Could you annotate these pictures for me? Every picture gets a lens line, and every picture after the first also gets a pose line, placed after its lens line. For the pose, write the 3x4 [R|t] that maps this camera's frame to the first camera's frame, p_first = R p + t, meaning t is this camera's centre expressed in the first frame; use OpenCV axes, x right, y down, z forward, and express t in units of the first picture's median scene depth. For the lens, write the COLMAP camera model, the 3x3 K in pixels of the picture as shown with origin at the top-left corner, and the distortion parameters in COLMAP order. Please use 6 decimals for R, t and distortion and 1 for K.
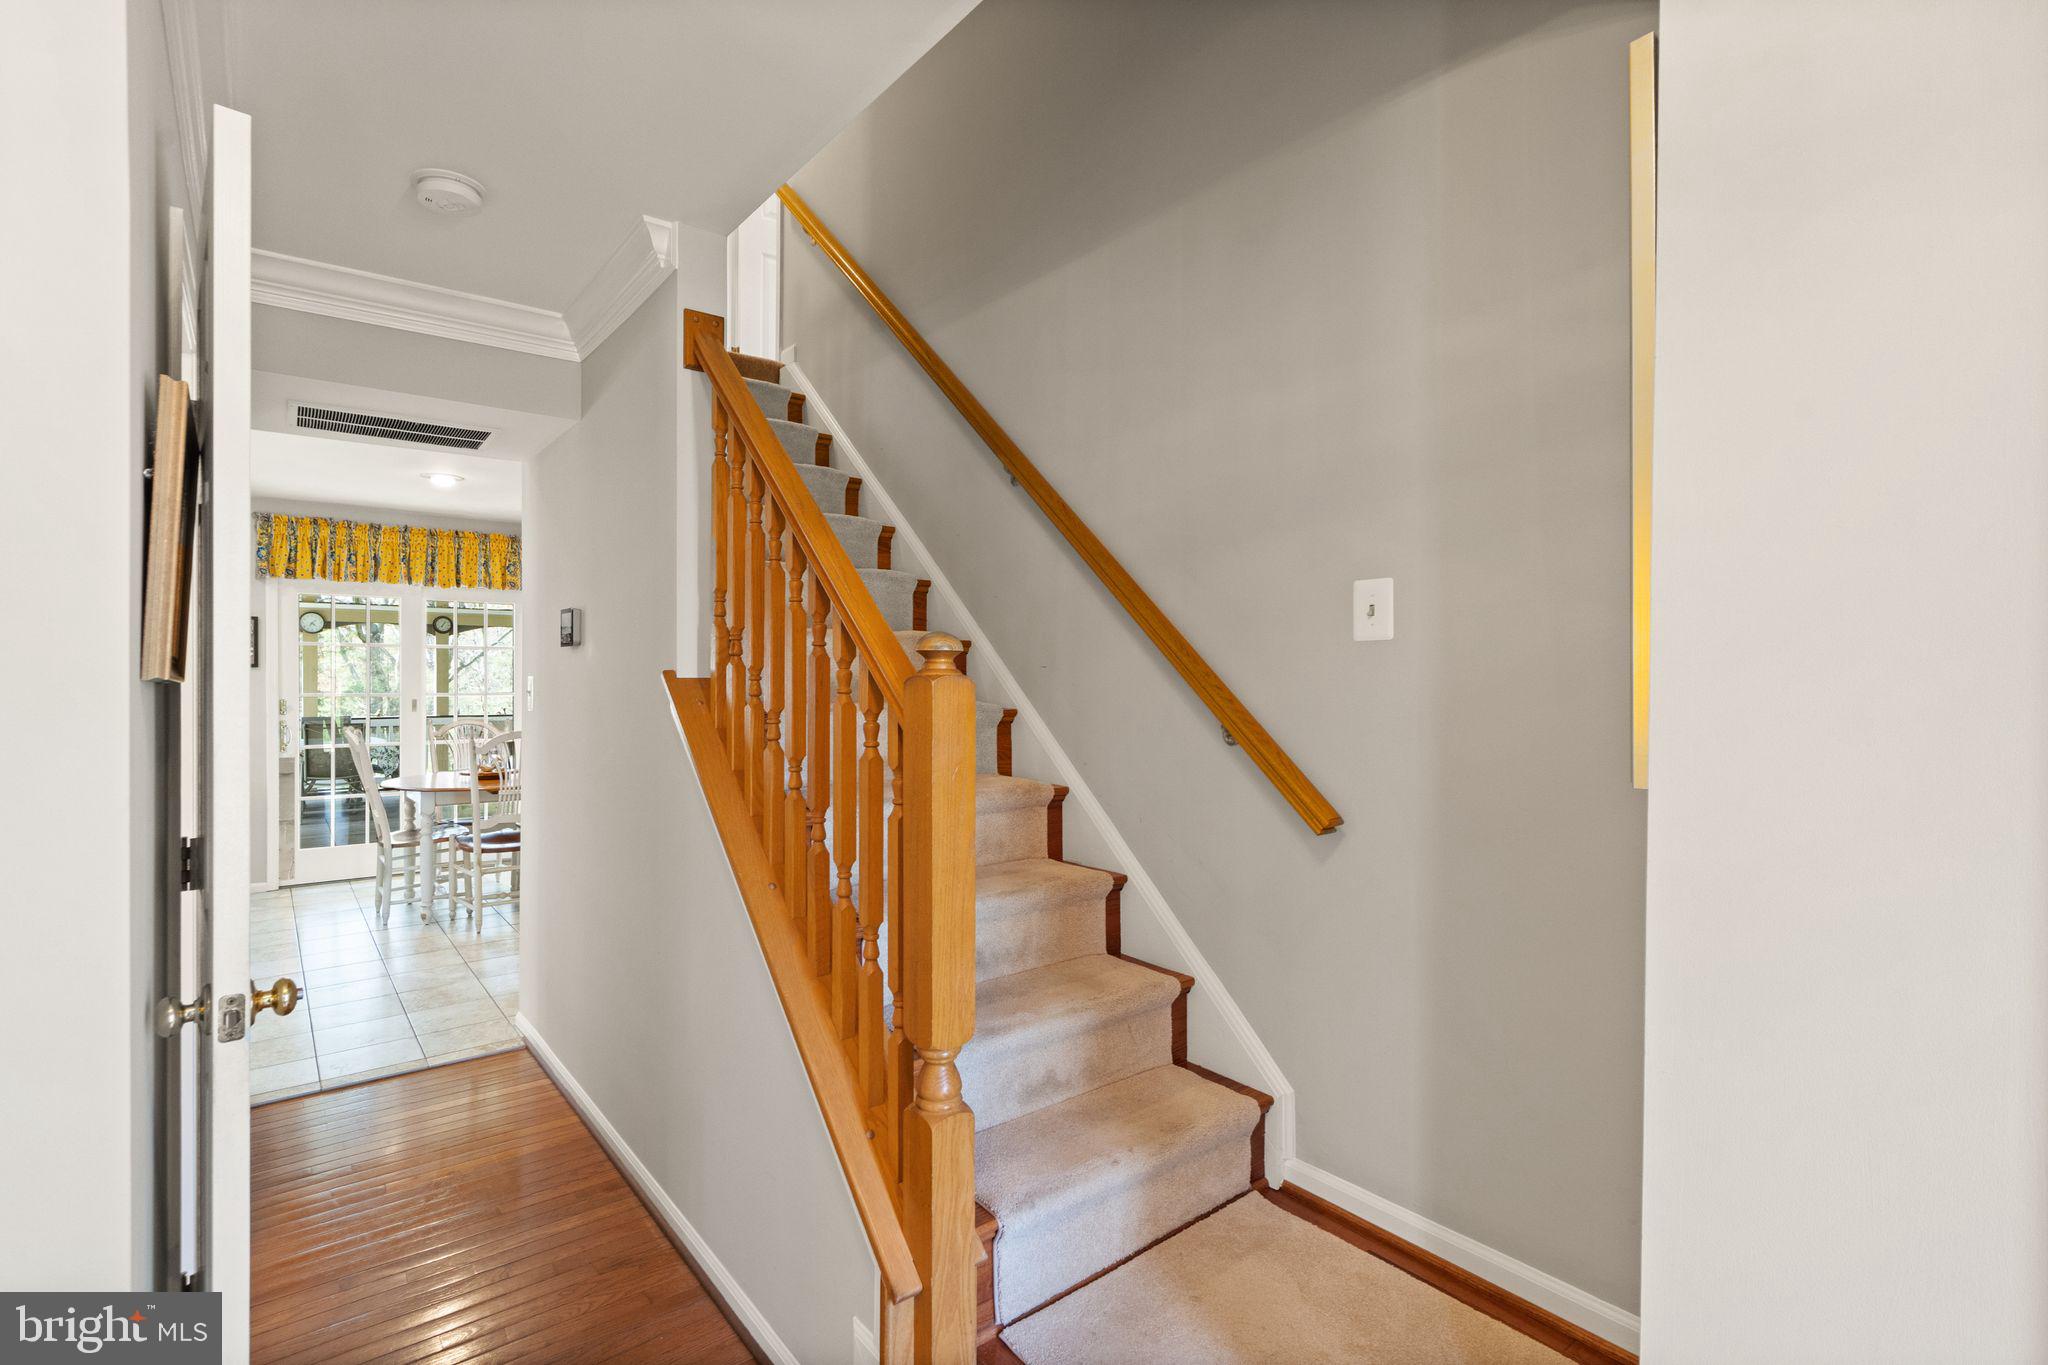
lens RADIAL K [[938.0, 0, 1004.3], [0, 938.0, 677.6], [0, 0, 1]] dist [0.003789, -0.000794]
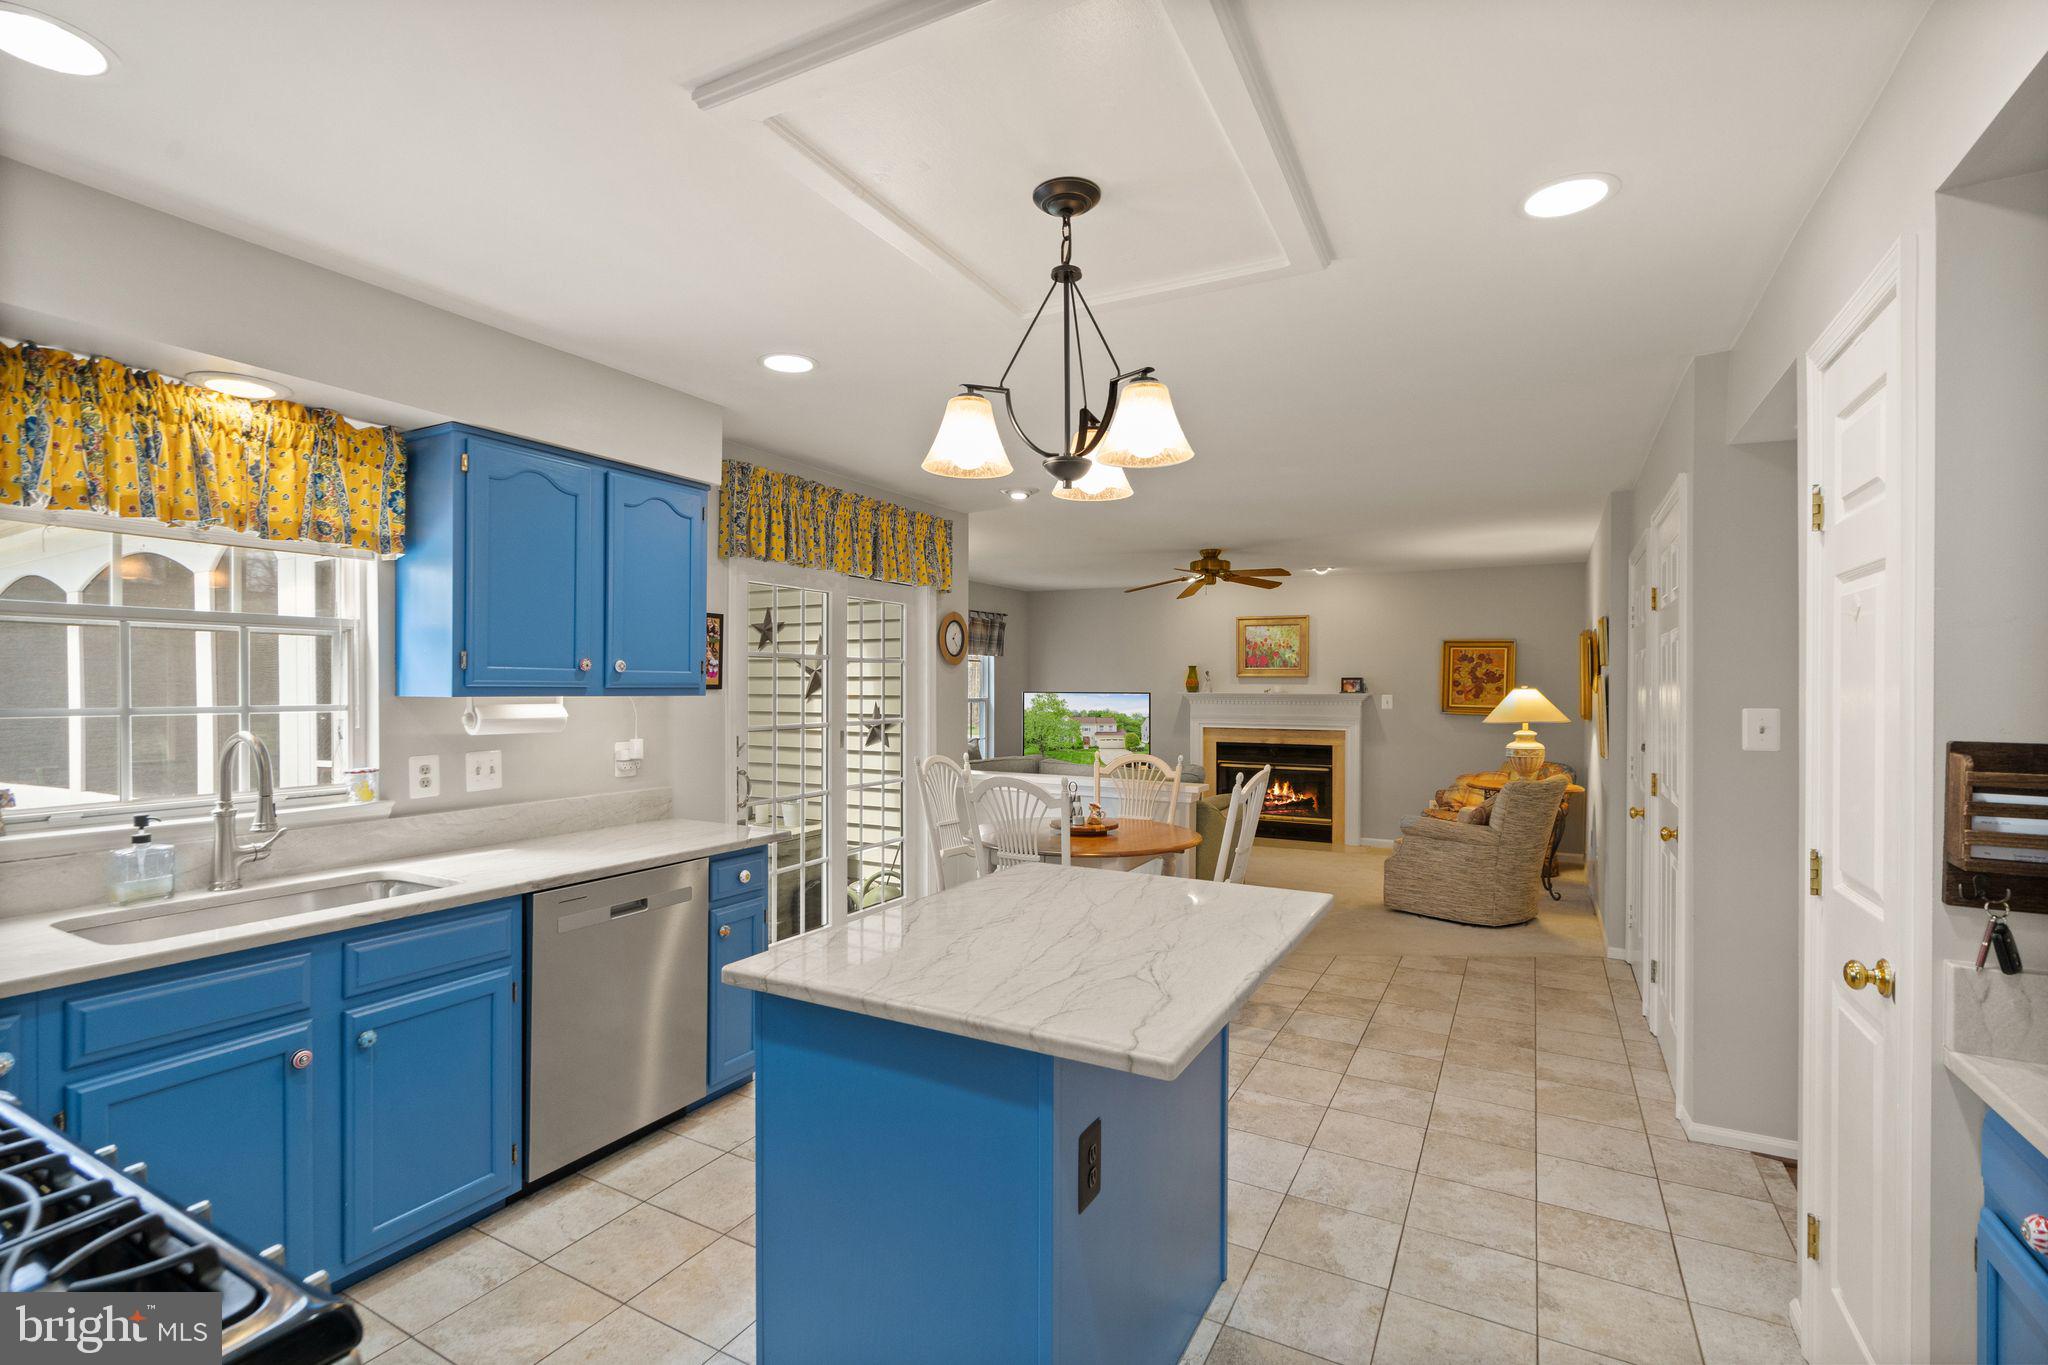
lens RADIAL K [[938.0, 0, 1013.8], [0, 938.0, 680.5], [0, 0, 1]] dist [0.003789, -0.000794]
pose [[0.921239, -0.000943, 0.388997, -0.843482], [0.000815, 1.000000, 0.000493, -0.017777], [-0.388997, -0.000137, 0.921239, 0.291295]]
